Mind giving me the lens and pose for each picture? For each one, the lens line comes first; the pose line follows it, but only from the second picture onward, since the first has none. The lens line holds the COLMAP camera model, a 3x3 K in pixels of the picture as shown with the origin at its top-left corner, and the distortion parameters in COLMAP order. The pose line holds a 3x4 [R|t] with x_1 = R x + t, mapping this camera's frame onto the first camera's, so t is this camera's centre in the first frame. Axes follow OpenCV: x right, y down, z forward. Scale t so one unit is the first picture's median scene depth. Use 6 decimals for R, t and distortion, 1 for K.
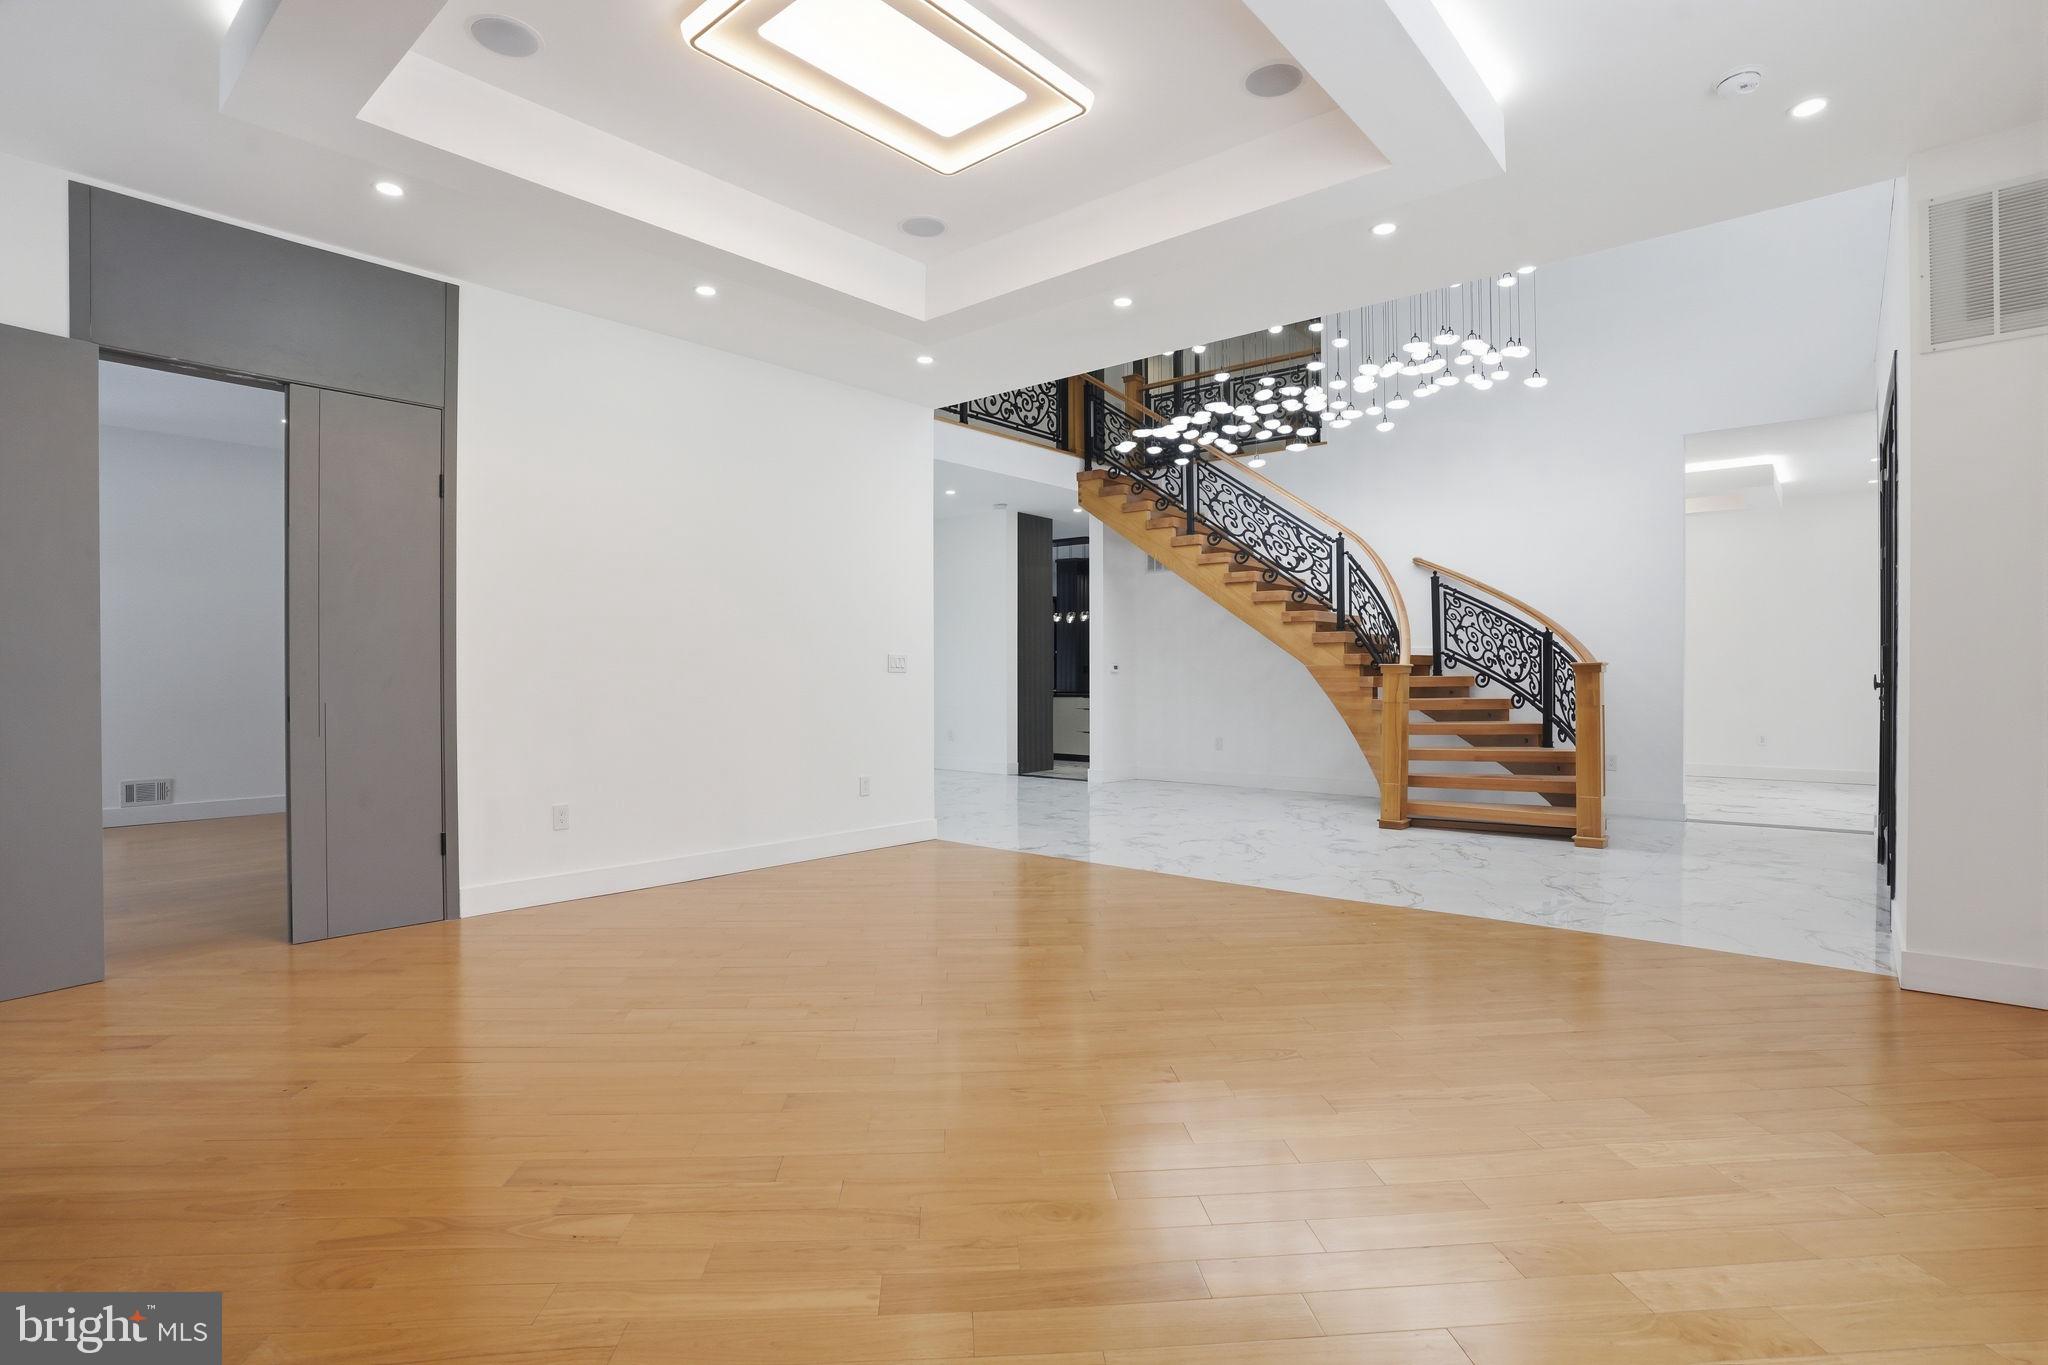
lens RADIAL K [[980.7, 0, 953.4], [0, 980.7, 682.8], [0, 0, 1]] dist [-0.066587, 0.021619]
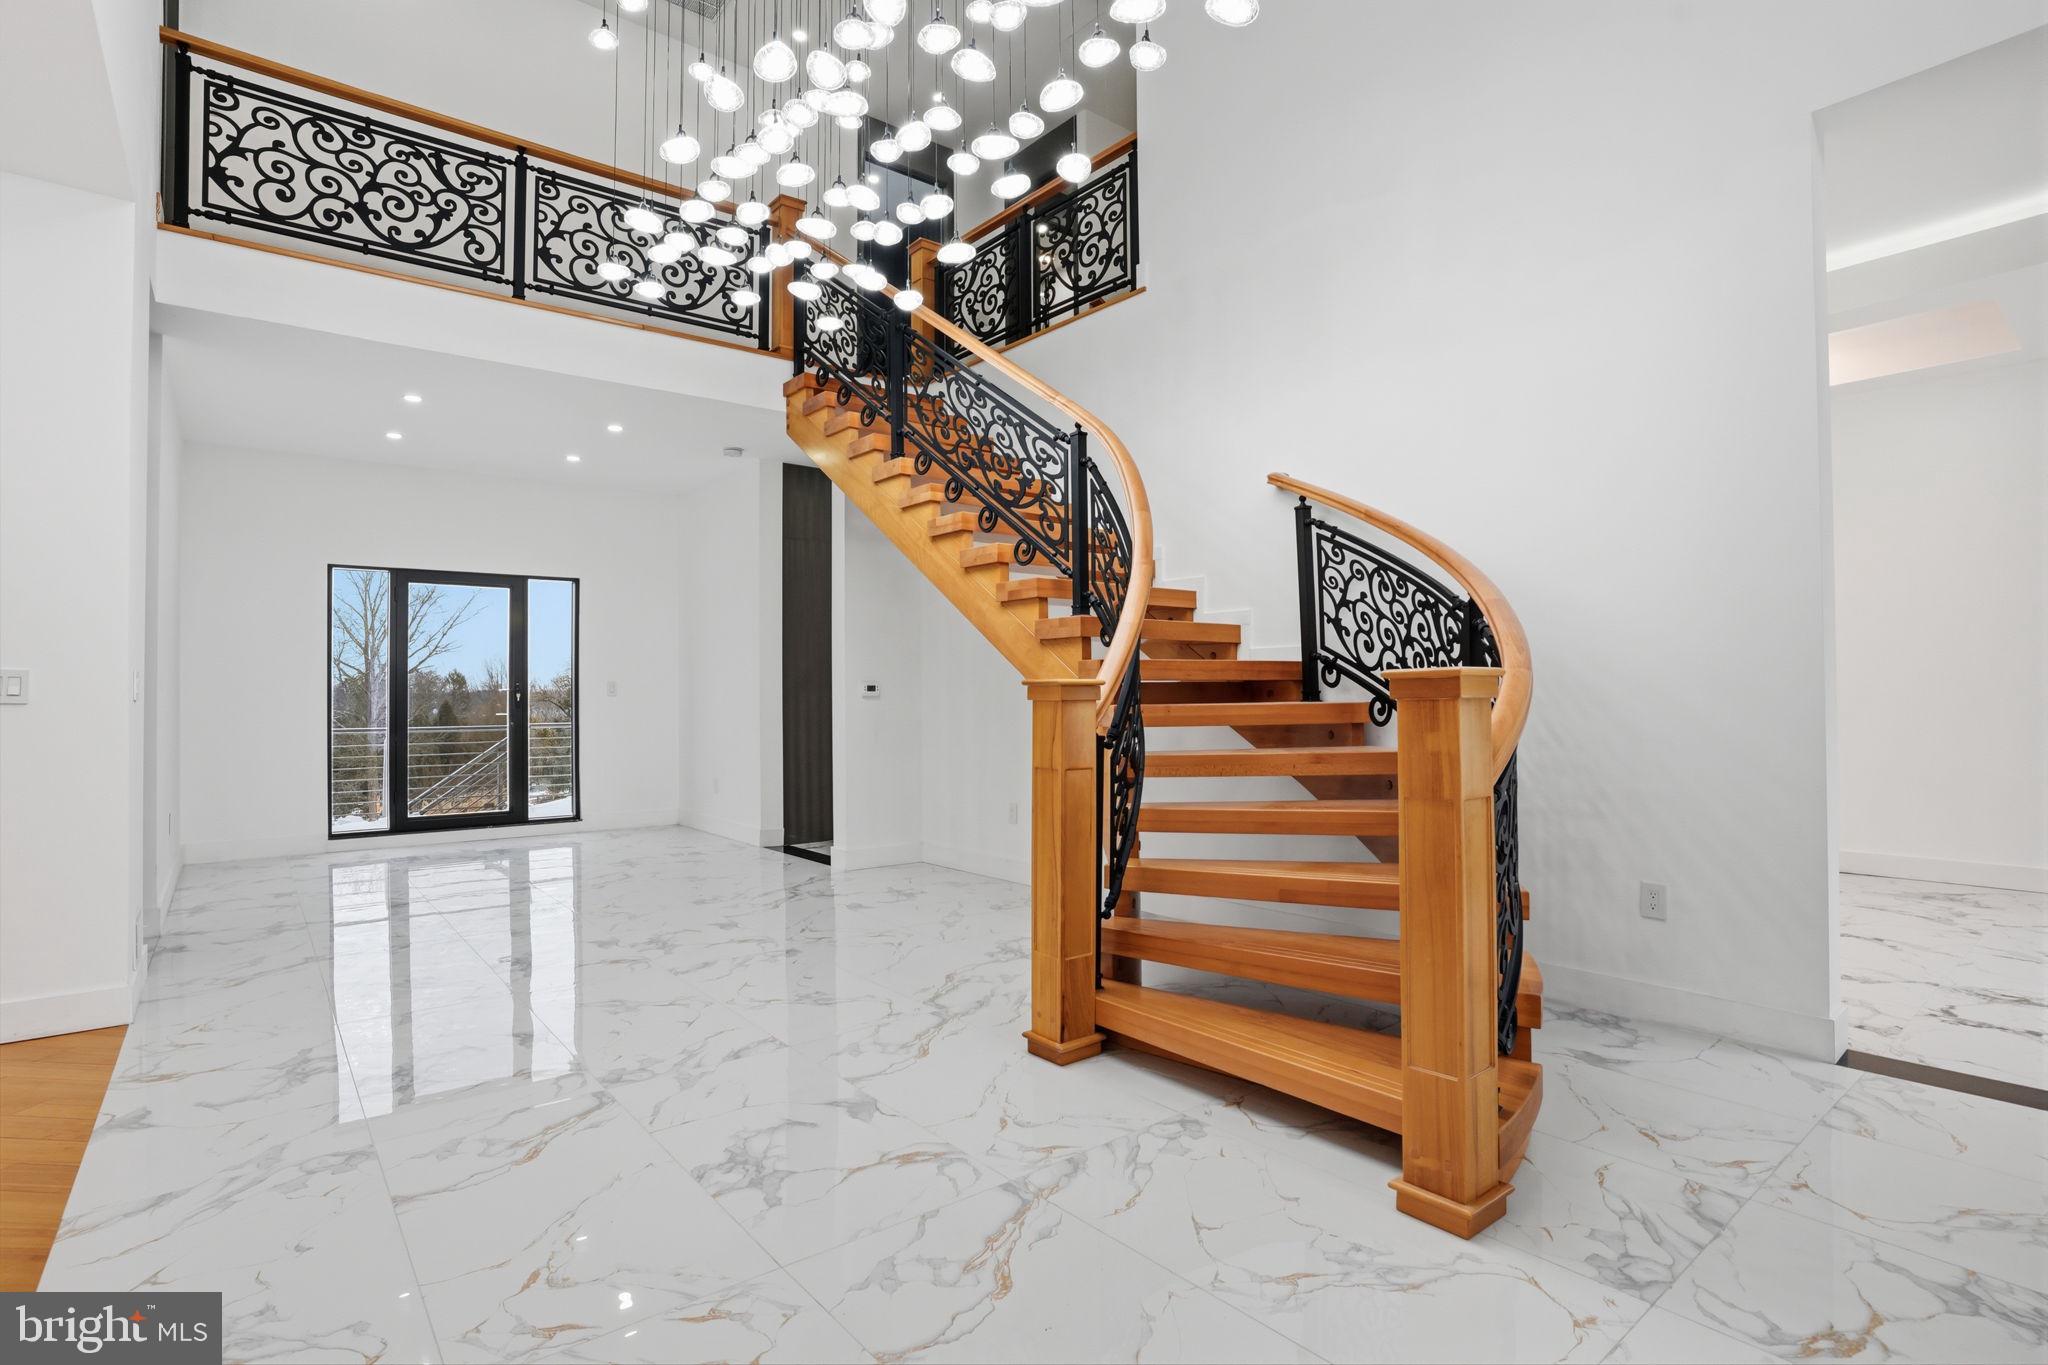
lens RADIAL K [[980.7, 0, 953.4], [0, 980.7, 682.8], [0, 0, 1]] dist [-0.066587, 0.021619]
pose [[0.983312, -0.005936, -0.181830, 0.418895], [0.002577, 0.999822, -0.018707, -0.008076], [0.181909, 0.017927, 0.983152, 0.475188]]
